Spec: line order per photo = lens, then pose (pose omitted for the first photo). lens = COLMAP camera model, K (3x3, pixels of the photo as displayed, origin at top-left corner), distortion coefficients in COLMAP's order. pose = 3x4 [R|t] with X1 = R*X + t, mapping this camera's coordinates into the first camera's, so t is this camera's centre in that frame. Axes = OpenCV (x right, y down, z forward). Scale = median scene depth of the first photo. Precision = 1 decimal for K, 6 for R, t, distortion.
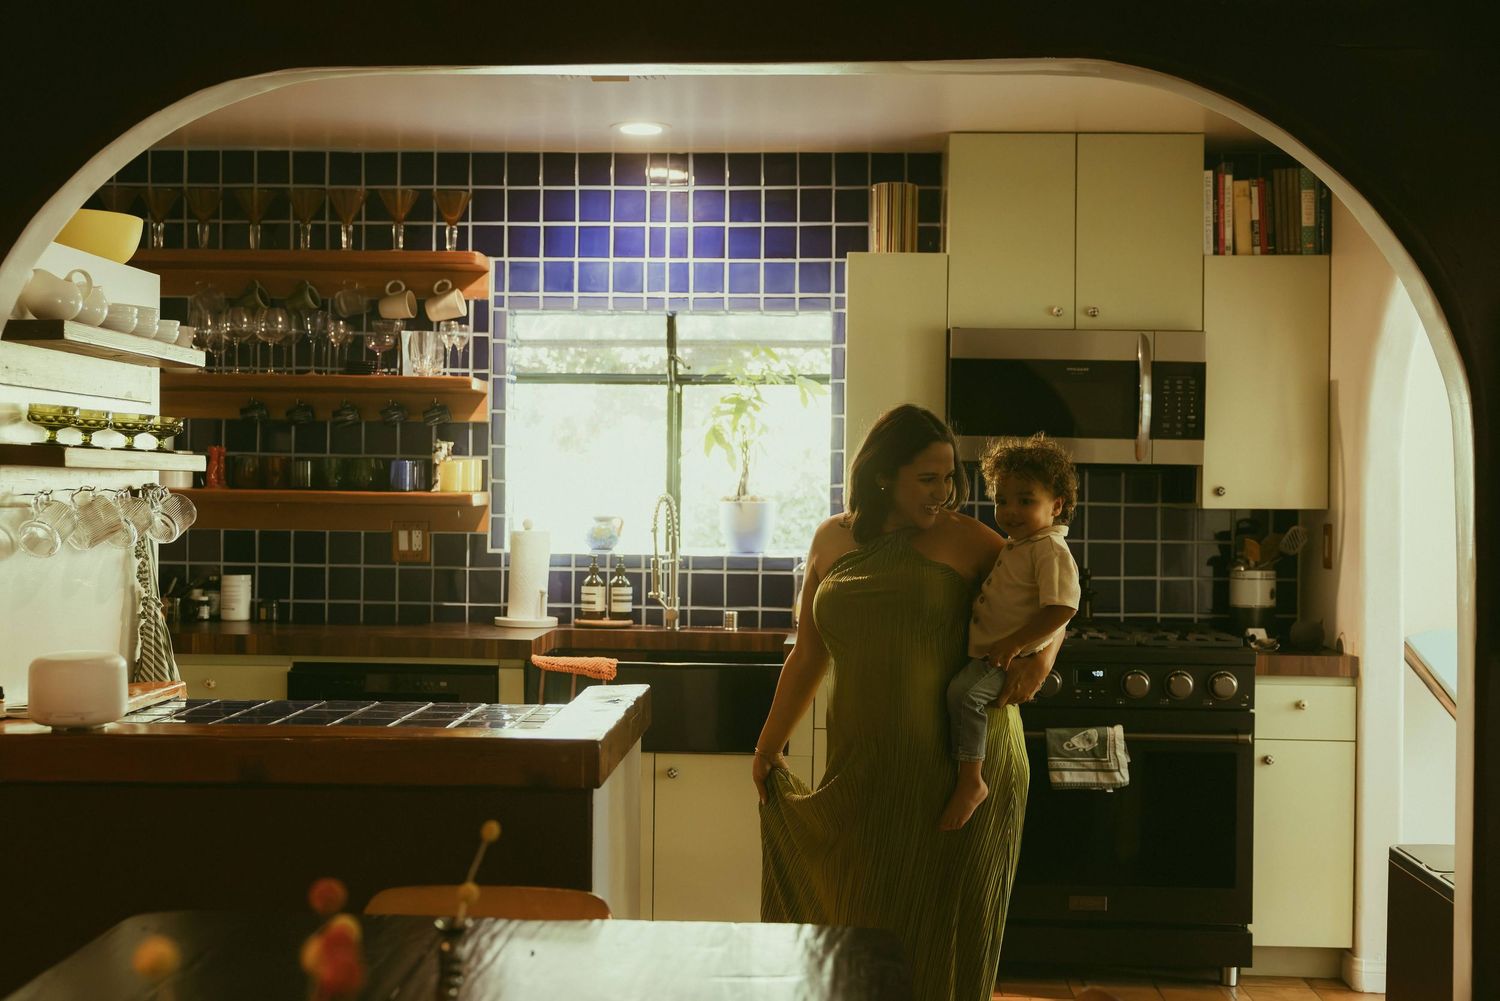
lens RADIAL K [[1730.0, 0, 750.8], [0, 1730.0, 499.9], [0, 0, 1]] dist [-0.035787, 0.000000]
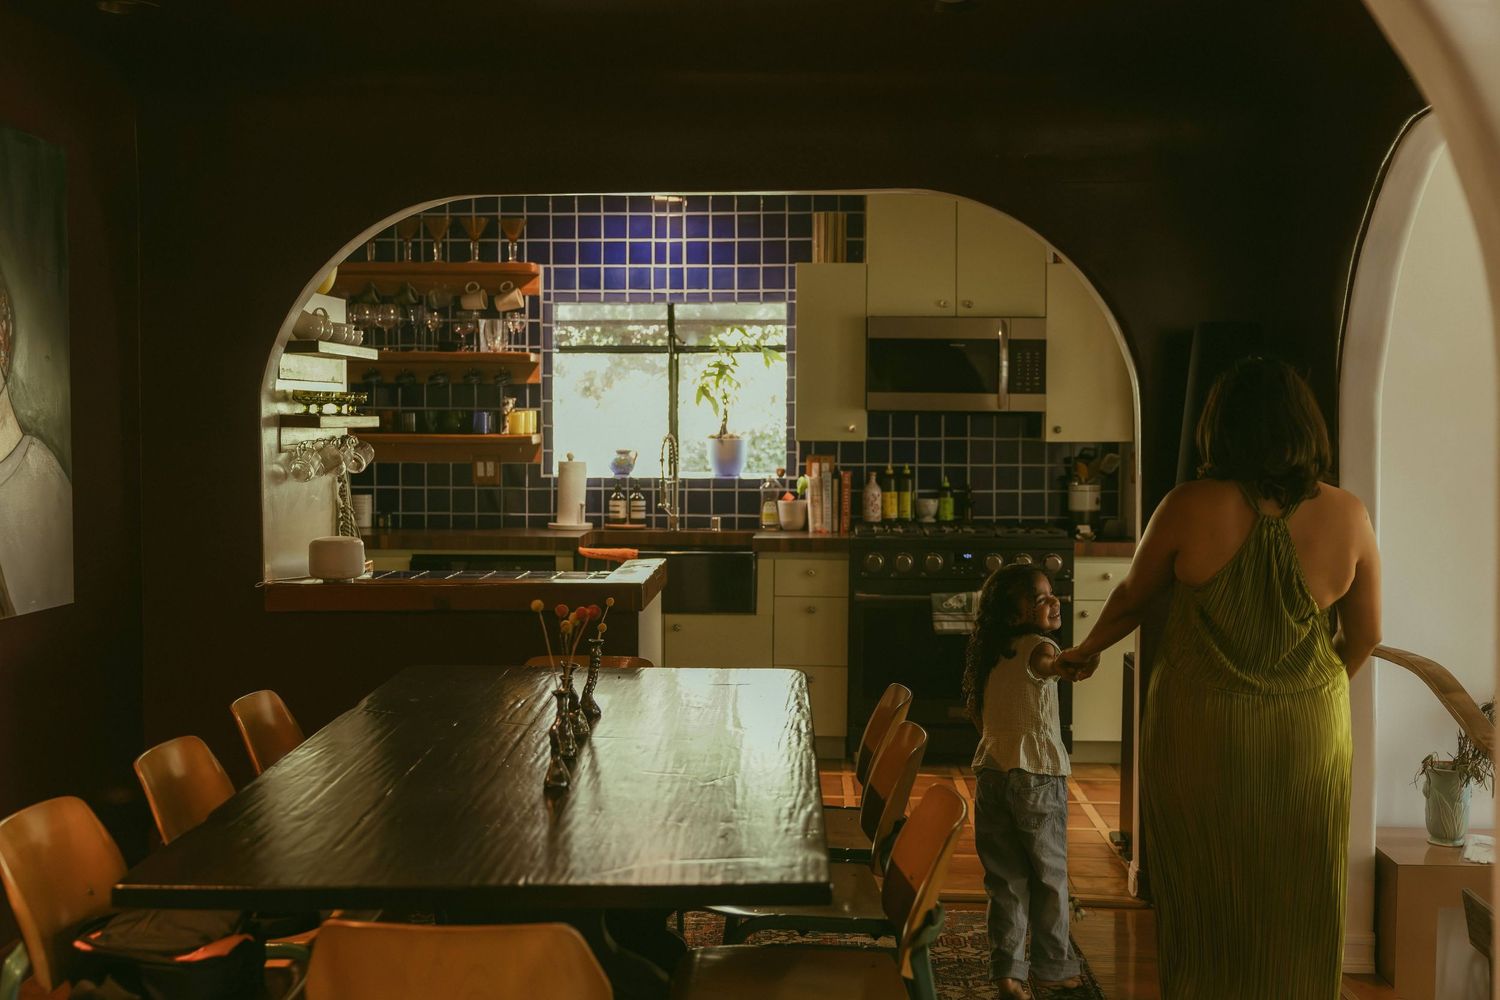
lens RADIAL K [[1772.0, 0, 749.2], [0, 1772.0, 499.9], [0, 0, 1]] dist [0.018368, 0.000000]
pose [[0.999920, -0.009045, 0.008891, 0.002918], [0.008645, 0.998989, 0.044122, -0.013176], [-0.009281, -0.044042, 0.998987, -0.444970]]
